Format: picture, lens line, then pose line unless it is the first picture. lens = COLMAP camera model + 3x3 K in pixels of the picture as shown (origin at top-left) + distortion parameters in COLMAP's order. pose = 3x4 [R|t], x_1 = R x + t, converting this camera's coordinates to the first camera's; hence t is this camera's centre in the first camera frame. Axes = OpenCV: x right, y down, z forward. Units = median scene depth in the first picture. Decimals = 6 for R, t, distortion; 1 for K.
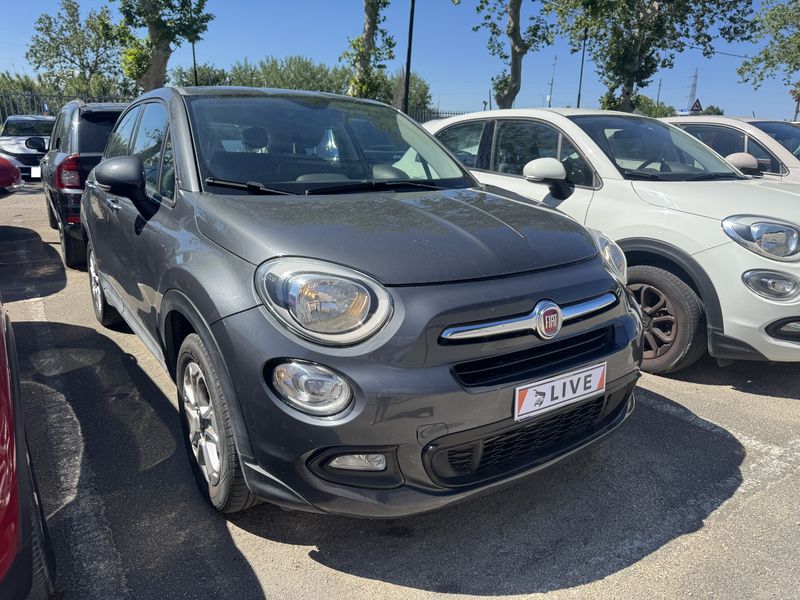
lens RADIAL K [[571.1, 0, 387.4], [0, 571.1, 299.6], [0, 0, 1]] dist [0.005692, -0.006928]
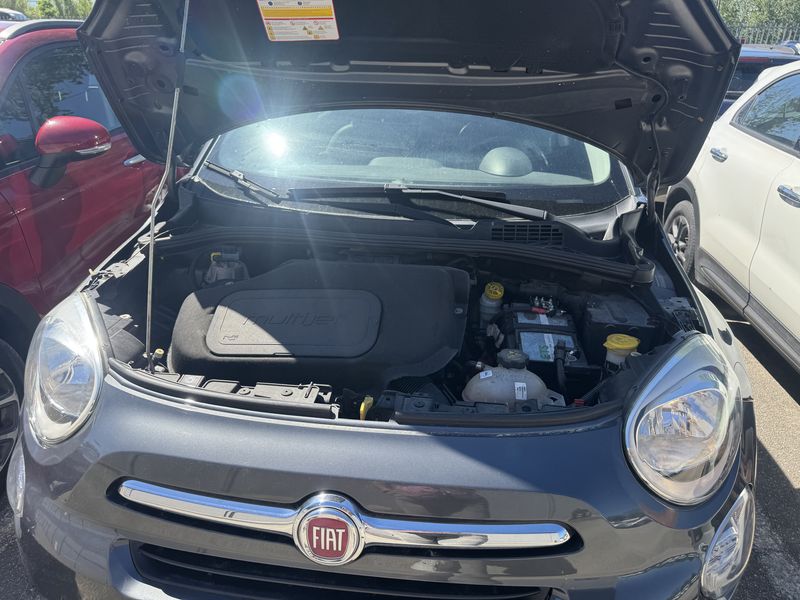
lens RADIAL K [[571.1, 0, 387.4], [0, 571.1, 299.6], [0, 0, 1]] dist [0.005692, -0.006928]
pose [[0.760250, 0.252597, -0.598510, 0.046632], [-0.185296, 0.967354, 0.172894, -0.021865], [0.622644, -0.020542, 0.782236, 0.049955]]
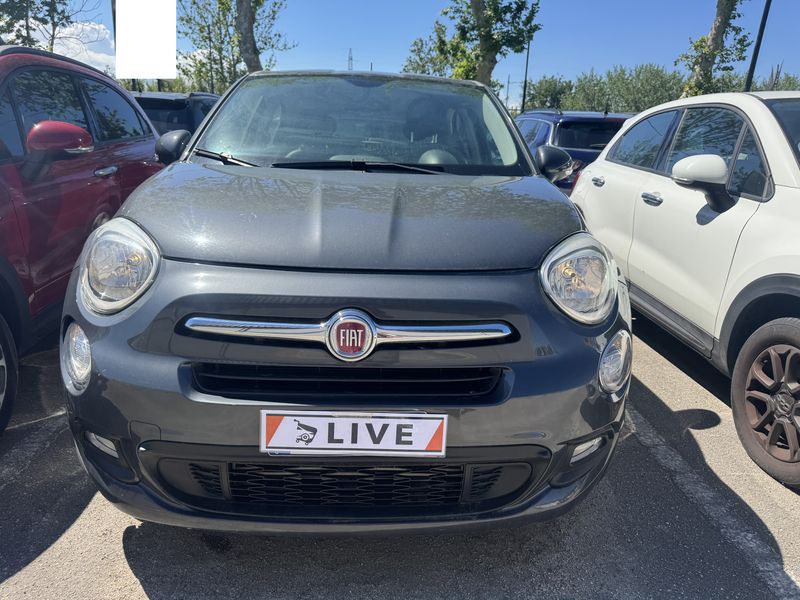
lens RADIAL K [[558.2, 0, 400.0], [0, 558.2, 300.0], [0, 0, 1]] dist [0.005796, -0.004448]
pose [[0.856081, 0.160744, -0.491209, 0.054804], [-0.165544, 0.985615, 0.034024, -0.003657], [0.489612, 0.052190, 0.870377, 0.031624]]
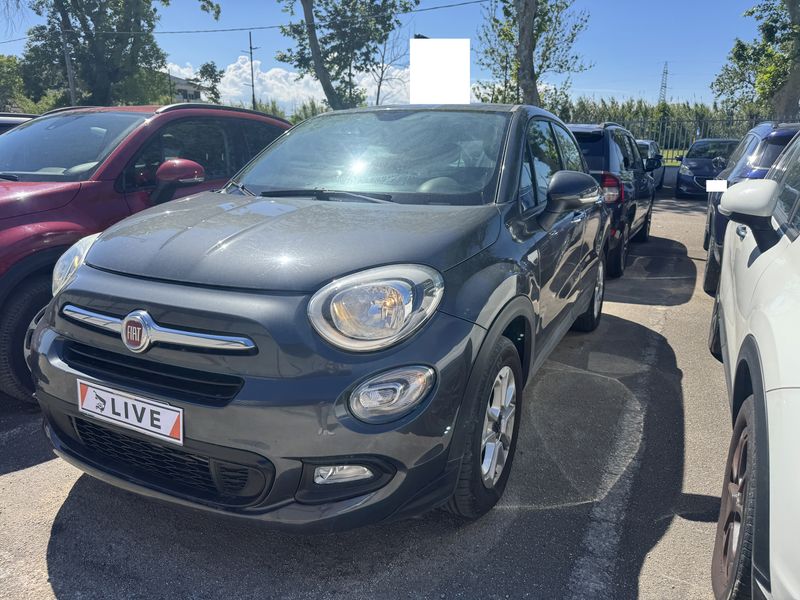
lens RADIAL K [[558.4, 0, 409.0], [0, 558.4, 302.7], [0, 0, 1]] dist [0.000058, -0.000365]
pose [[0.514815, 0.213482, -0.830296, 0.099772], [-0.237393, 0.966126, 0.101214, -0.016499], [0.823778, 0.145000, 0.548056, 0.068722]]
